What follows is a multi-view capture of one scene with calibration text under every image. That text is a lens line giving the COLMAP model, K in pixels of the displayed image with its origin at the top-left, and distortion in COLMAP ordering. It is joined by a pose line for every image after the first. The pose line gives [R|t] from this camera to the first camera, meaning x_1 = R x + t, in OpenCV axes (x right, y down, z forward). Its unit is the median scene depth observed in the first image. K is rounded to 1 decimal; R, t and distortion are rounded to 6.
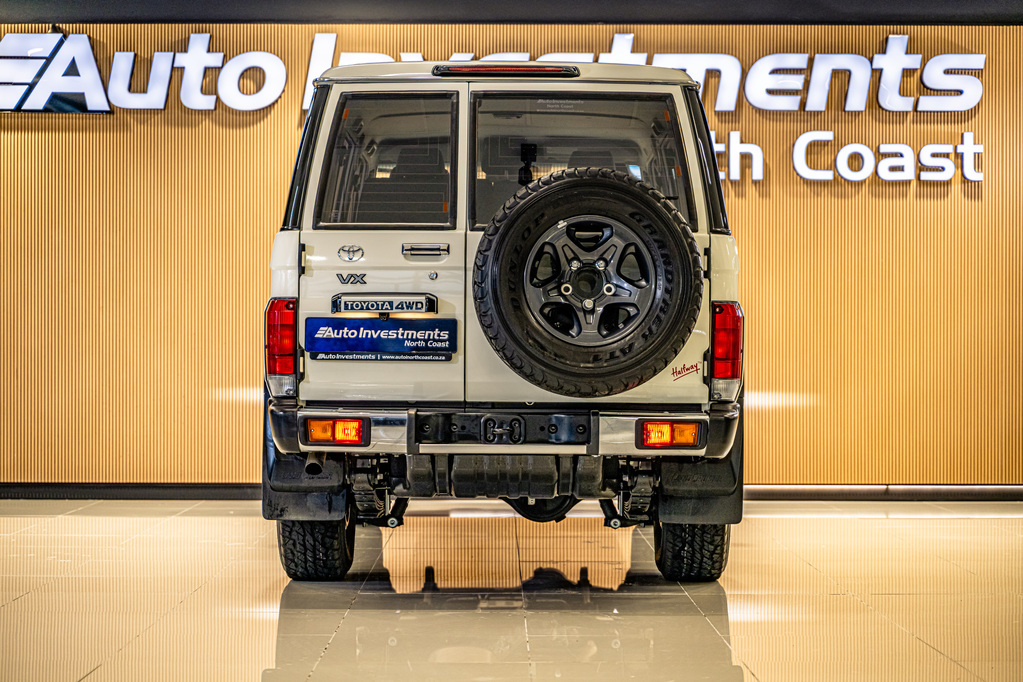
lens RADIAL K [[2229.0, 0, 504.9], [0, 2229.0, 351.2], [0, 0, 1]] dist [0.012420, 0.000000]
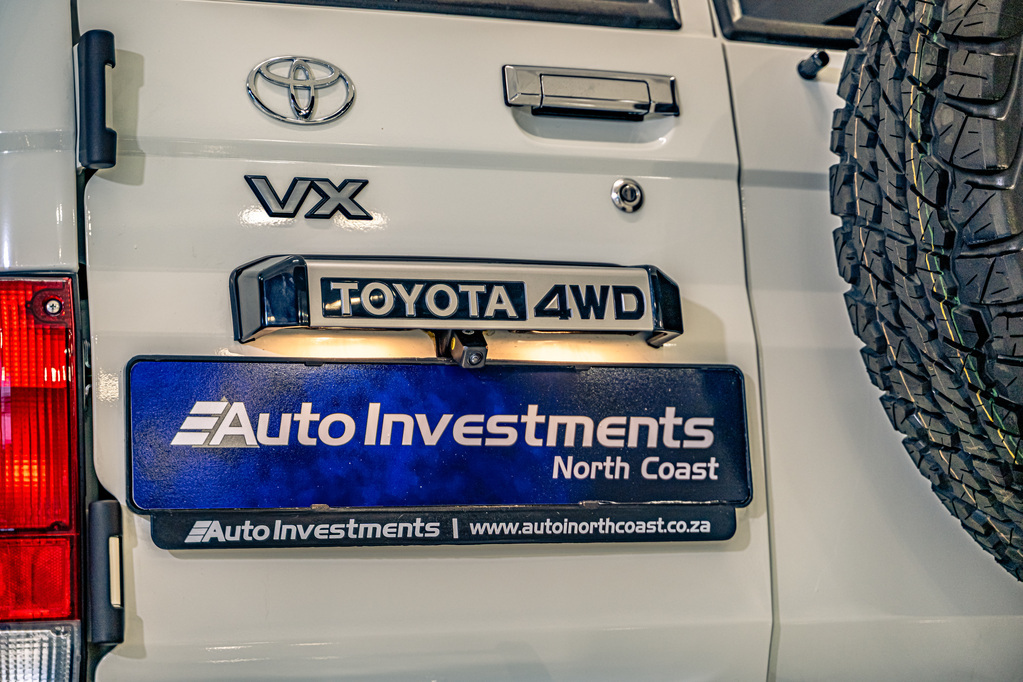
lens RADIAL K [[2229.0, 0, 511.1], [0, 2229.0, 341.5], [0, 0, 1]] dist [0.012420, 0.000000]
pose [[0.896240, 0.019457, 0.443142, -0.152775], [0.052550, 0.987344, -0.149632, 0.018190], [-0.440445, 0.157394, 0.883875, 0.788719]]
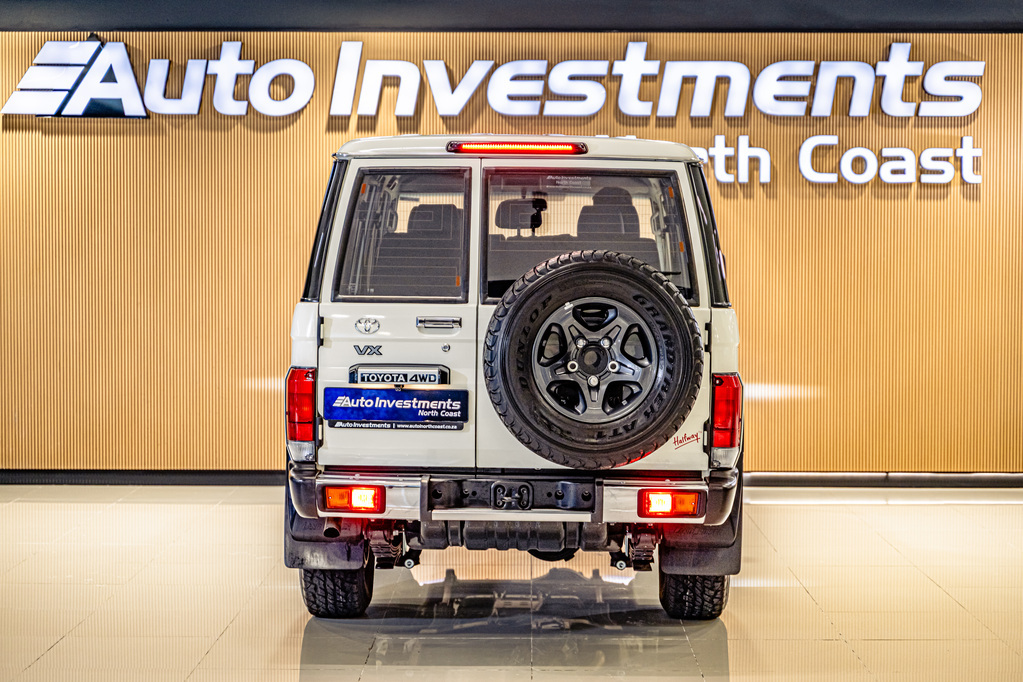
lens RADIAL K [[2116.4, 0, 518.9], [0, 2116.4, 332.5], [0, 0, 1]] dist [0.019994, 0.000000]
pose [[0.999970, 0.002847, -0.007196, 0.009261], [-0.002558, 0.999200, 0.039916, -0.080837], [0.007304, -0.039896, 0.999177, 0.007119]]
